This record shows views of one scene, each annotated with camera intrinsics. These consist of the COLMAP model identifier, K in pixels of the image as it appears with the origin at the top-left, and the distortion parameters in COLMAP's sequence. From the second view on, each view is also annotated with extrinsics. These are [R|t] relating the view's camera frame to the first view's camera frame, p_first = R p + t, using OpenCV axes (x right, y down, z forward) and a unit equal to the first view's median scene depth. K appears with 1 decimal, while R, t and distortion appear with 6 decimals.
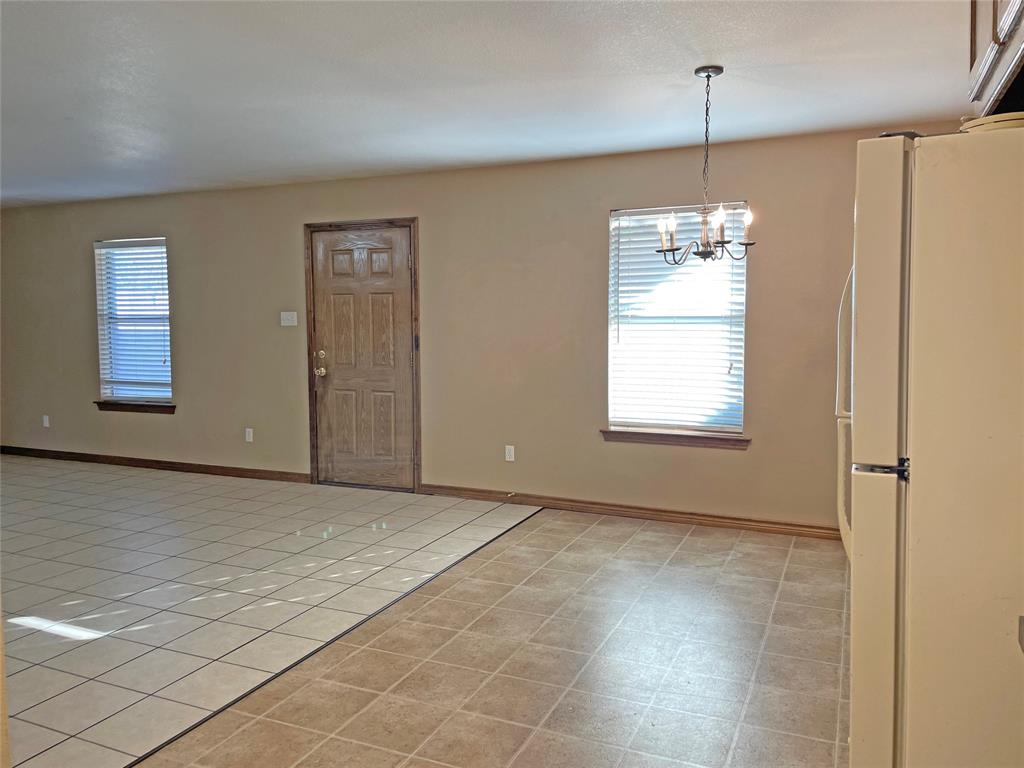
lens RADIAL K [[774.3, 0, 512.8], [0, 774.3, 368.4], [0, 0, 1]] dist [0.103509, -0.126757]
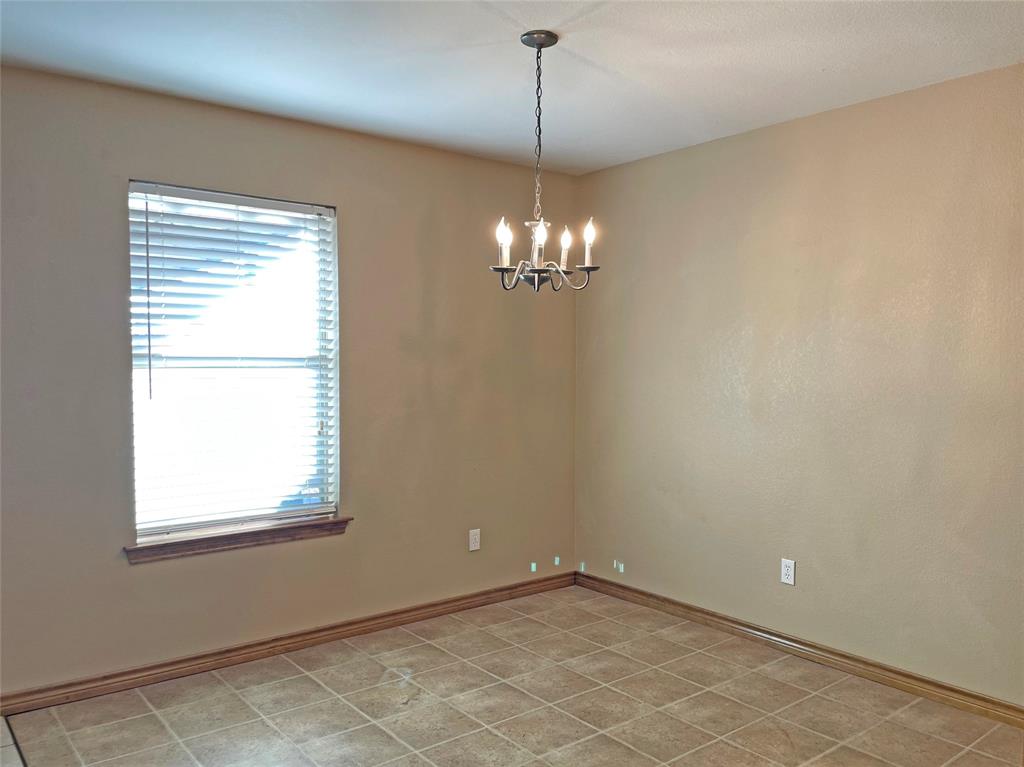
lens RADIAL K [[765.8, 0, 578.4], [0, 765.8, 383.0], [0, 0, 1]] dist [-0.053075, 0.002593]
pose [[0.414448, -0.027288, 0.909664, -0.223455], [0.046020, 0.998900, 0.008997, -0.030612], [-0.908909, 0.038134, 0.415248, 0.385601]]
